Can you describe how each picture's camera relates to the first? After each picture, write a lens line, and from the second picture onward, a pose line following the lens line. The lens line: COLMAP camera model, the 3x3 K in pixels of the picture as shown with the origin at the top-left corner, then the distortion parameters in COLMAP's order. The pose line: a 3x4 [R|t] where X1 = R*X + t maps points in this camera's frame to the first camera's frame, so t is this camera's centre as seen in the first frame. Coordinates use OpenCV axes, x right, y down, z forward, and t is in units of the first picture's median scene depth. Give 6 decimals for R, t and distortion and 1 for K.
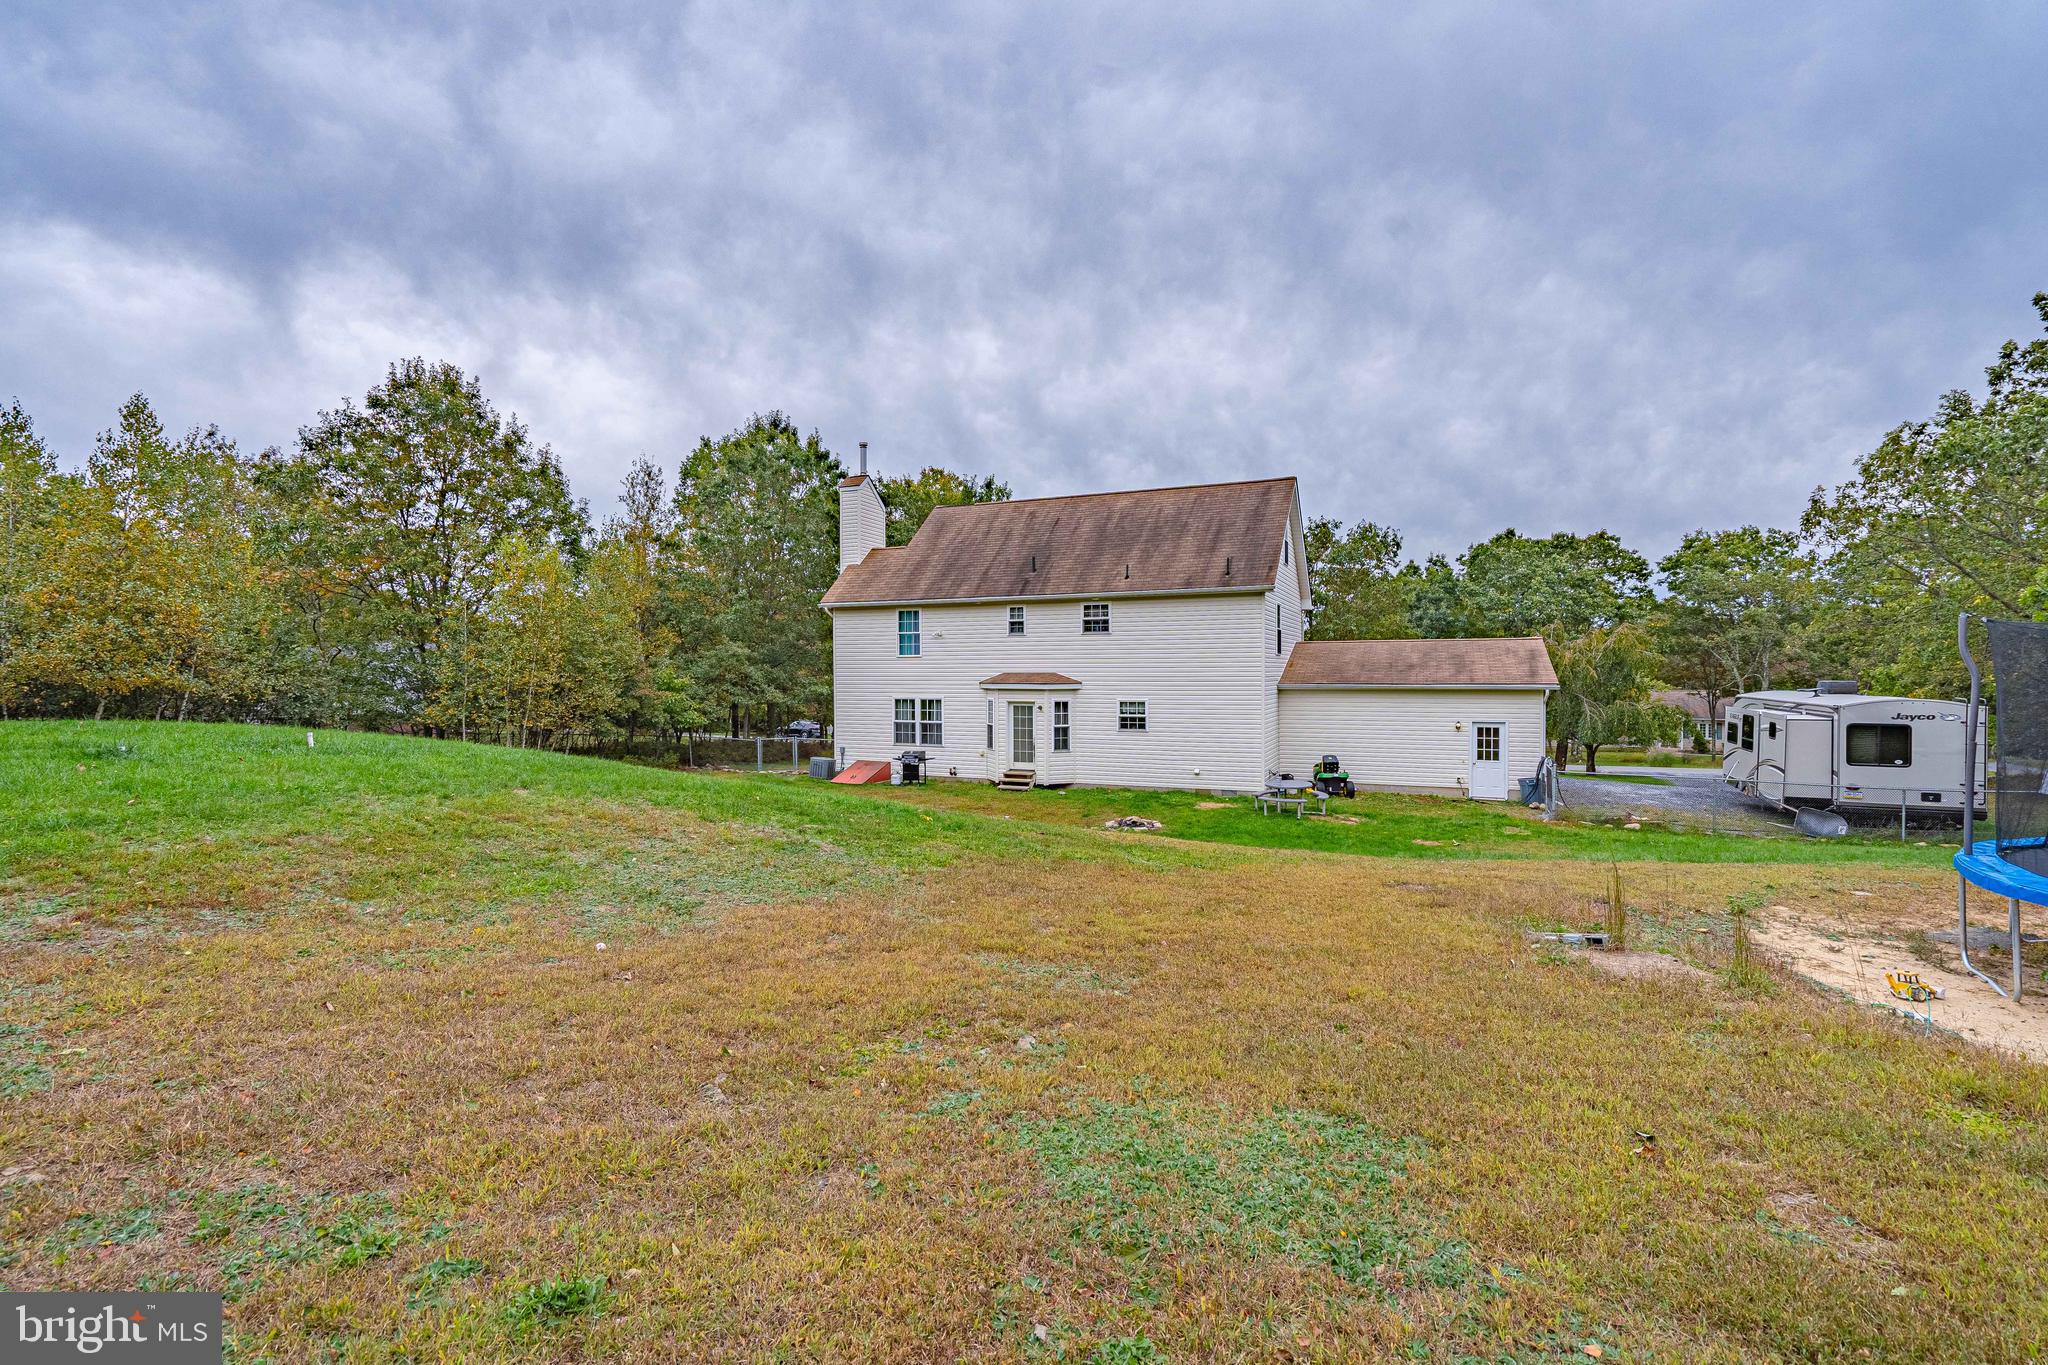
lens RADIAL K [[950.7, 0, 1024.0], [0, 950.7, 682.5], [0, 0, 1]] dist [0.016494, -0.000267]
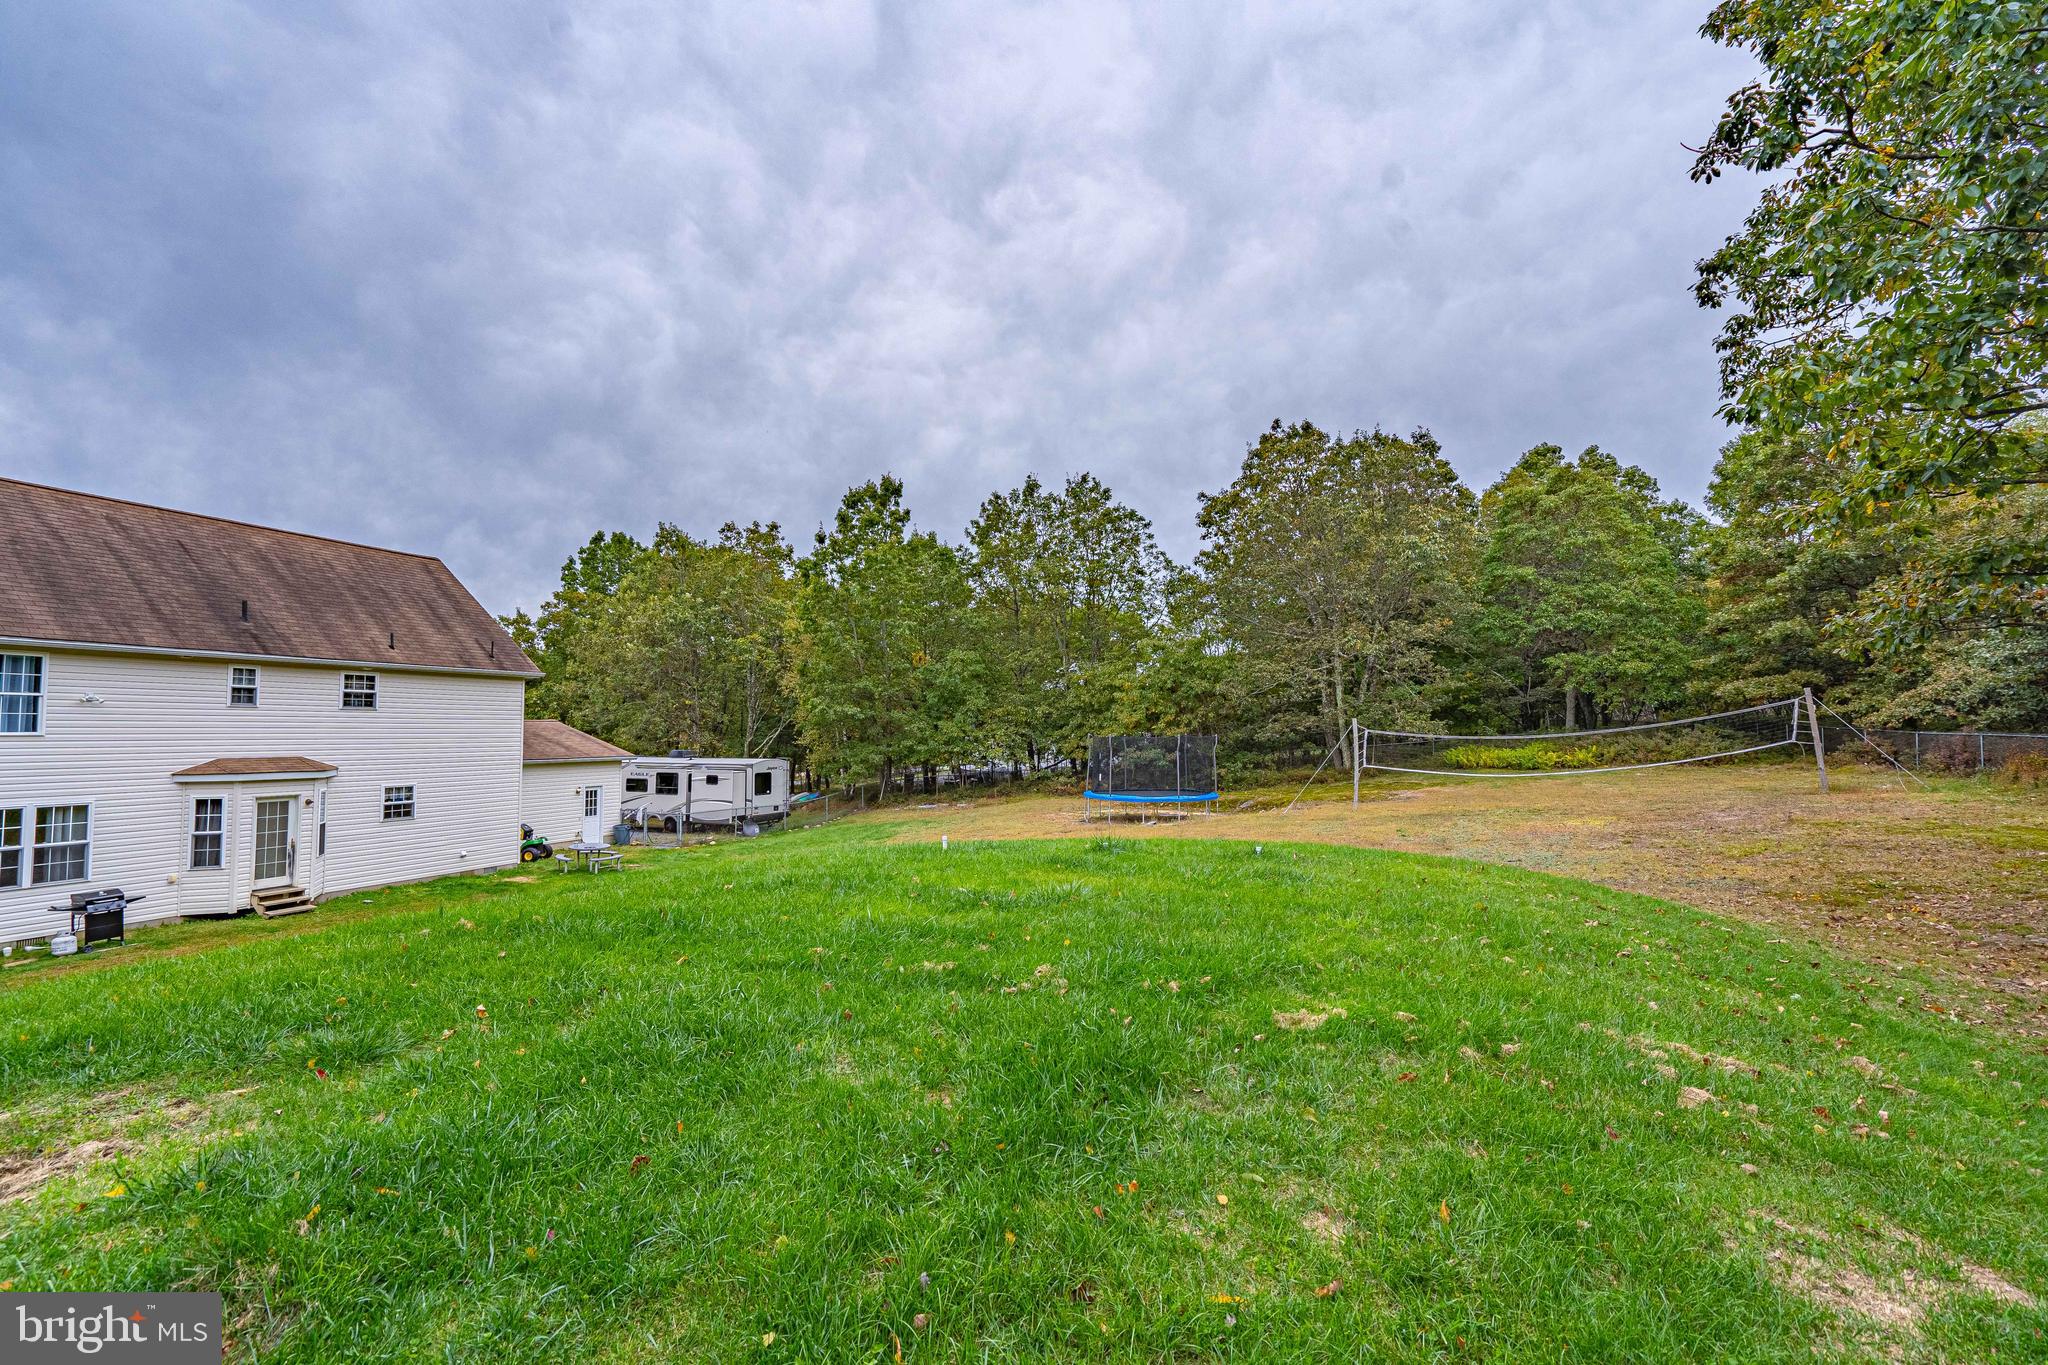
lens RADIAL K [[950.7, 0, 1024.0], [0, 950.7, 682.5], [0, 0, 1]] dist [0.016494, -0.000267]
pose [[-0.061441, 0.053509, 0.996675, -0.798752], [0.009862, 0.998546, -0.053001, -0.023600], [-0.998062, 0.006572, -0.061880, 0.452563]]
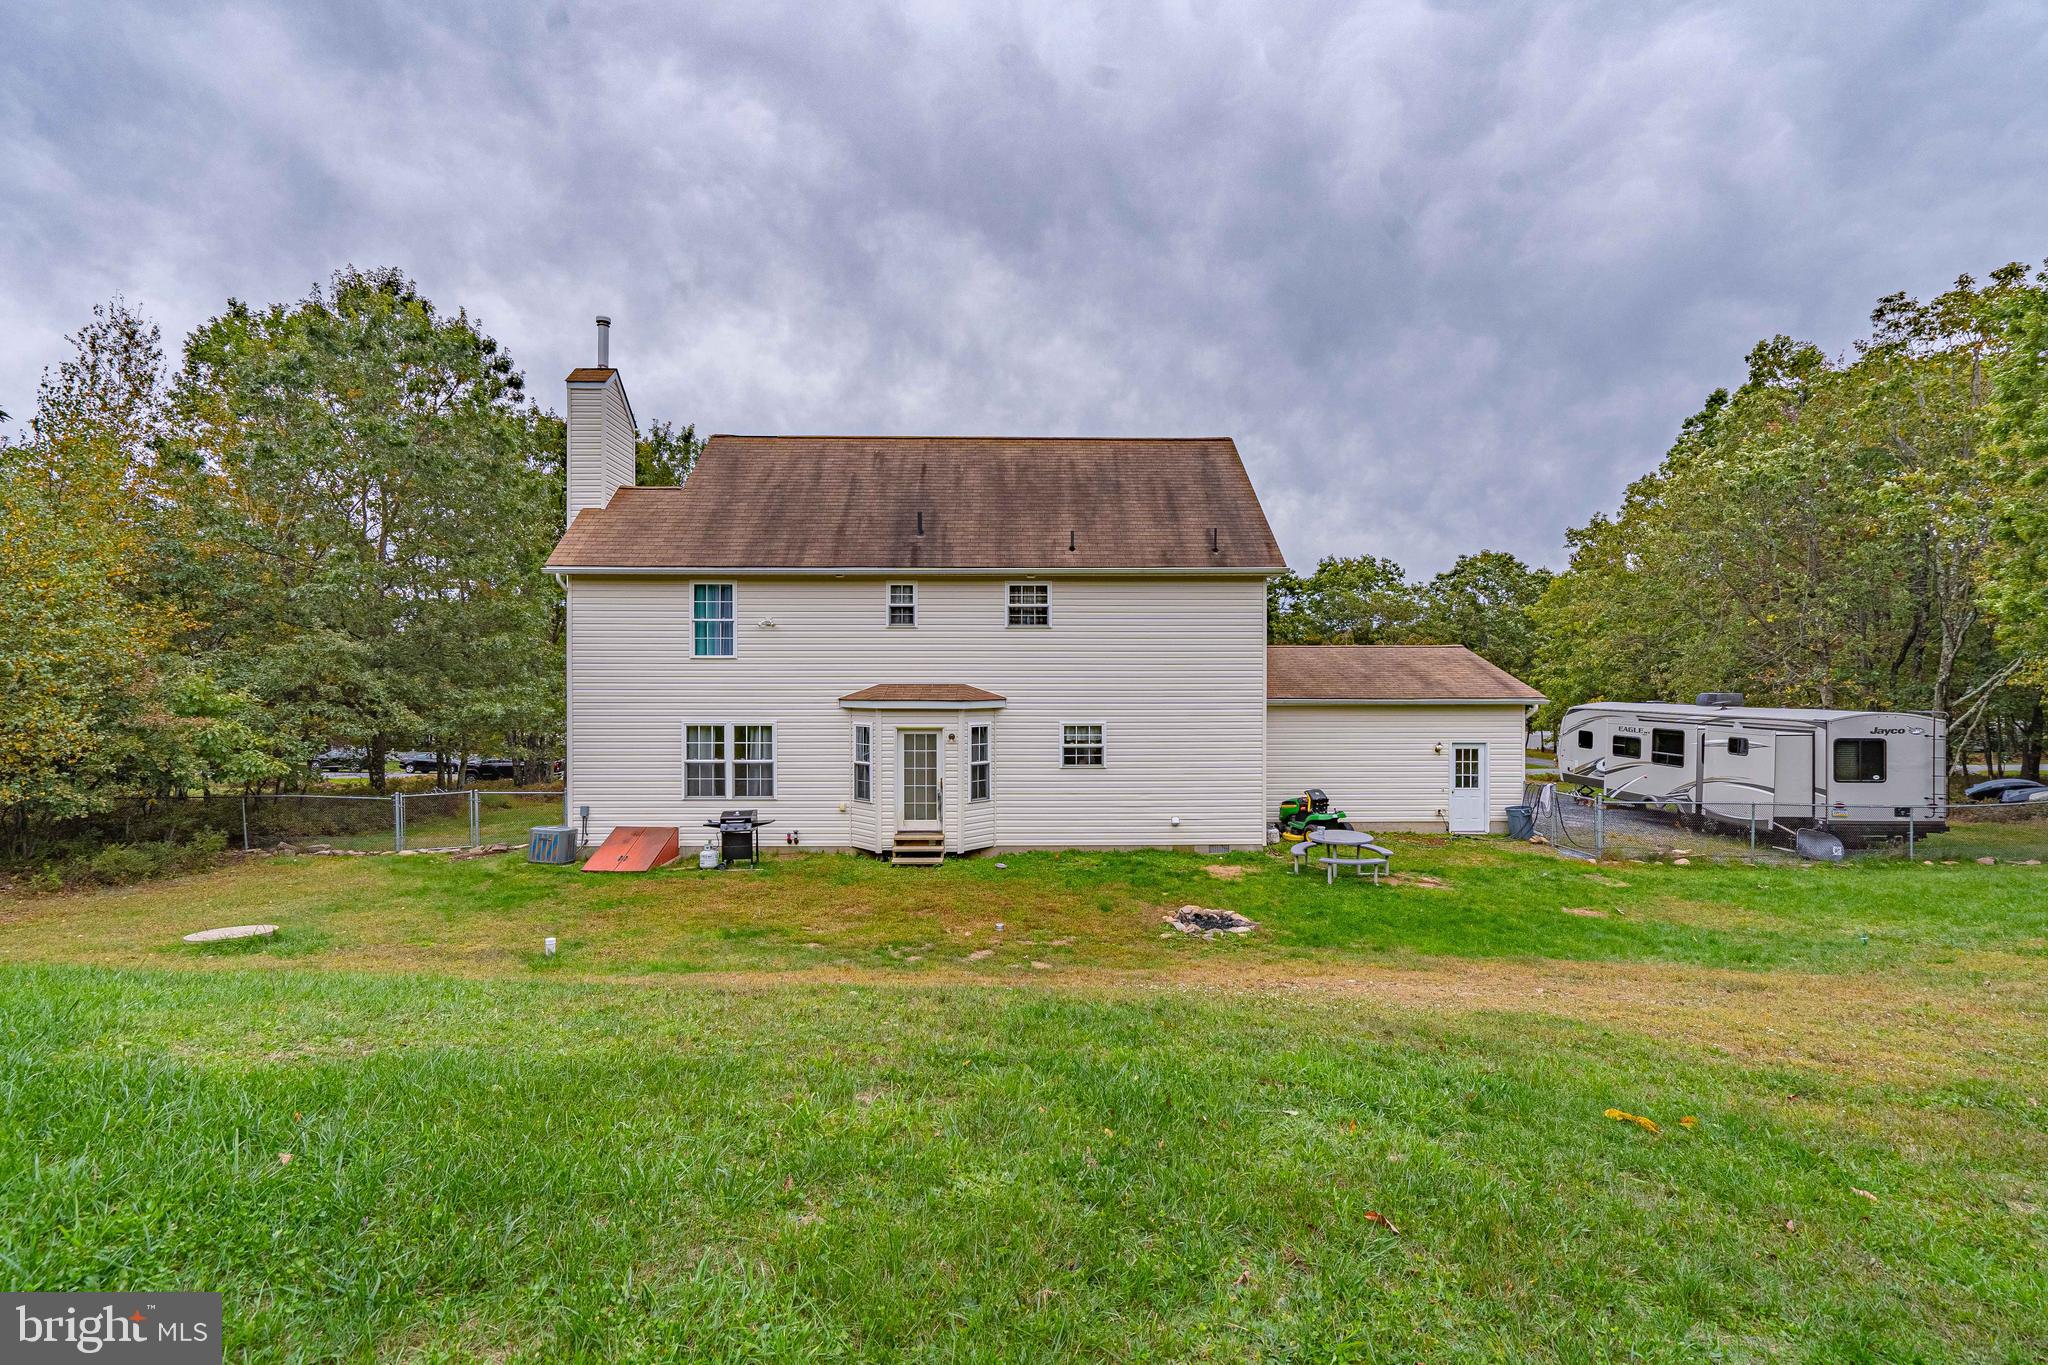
lens RADIAL K [[940.1, 0, 1024.0], [0, 940.1, 682.5], [0, 0, 1]] dist [0.002672, 0.000153]
pose [[0.905428, 0.001431, 0.424497, -0.212708], [0.002054, 0.999968, -0.007753, -0.006136], [-0.424495, 0.007892, 0.905396, 0.377217]]
